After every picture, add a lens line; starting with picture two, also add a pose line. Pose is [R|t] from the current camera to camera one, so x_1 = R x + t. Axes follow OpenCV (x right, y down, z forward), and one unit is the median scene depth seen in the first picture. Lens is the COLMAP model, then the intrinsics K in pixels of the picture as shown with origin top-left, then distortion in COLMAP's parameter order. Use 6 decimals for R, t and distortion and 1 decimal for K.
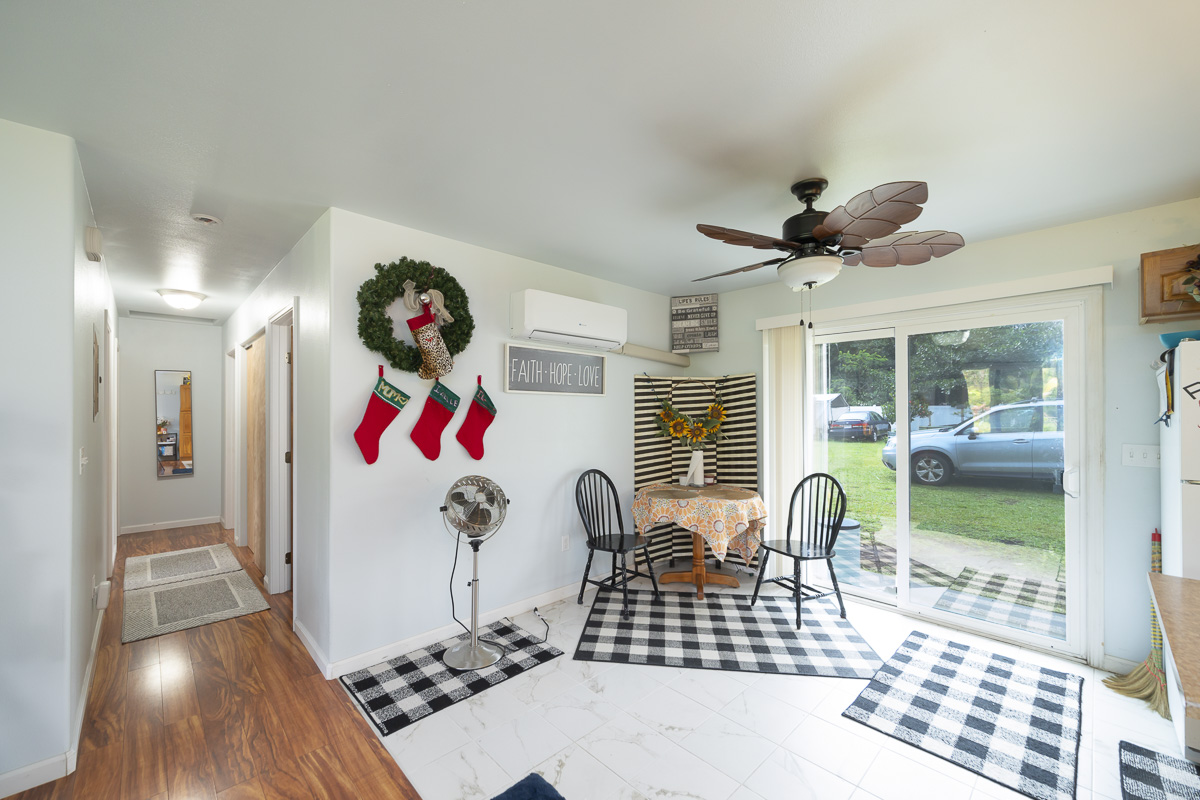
lens RADIAL K [[477.0, 0, 601.0], [0, 477.0, 404.1], [0, 0, 1]] dist [0.000589, 0.000071]
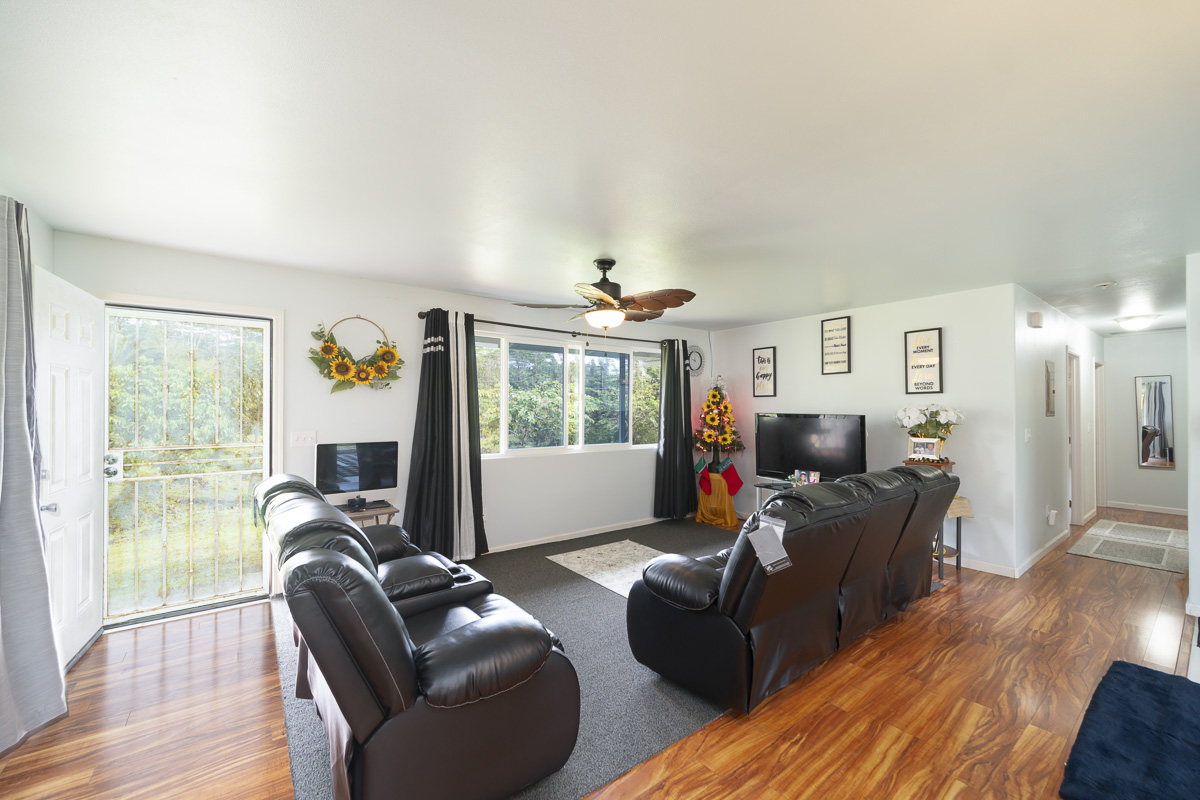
lens RADIAL K [[477.0, 0, 601.0], [0, 477.0, 404.1], [0, 0, 1]] dist [0.000589, 0.000071]
pose [[-0.113760, -0.008697, -0.993470, 0.469655], [0.009027, 0.999911, -0.009787, -0.003369], [0.993467, -0.010081, -0.113671, -0.230010]]
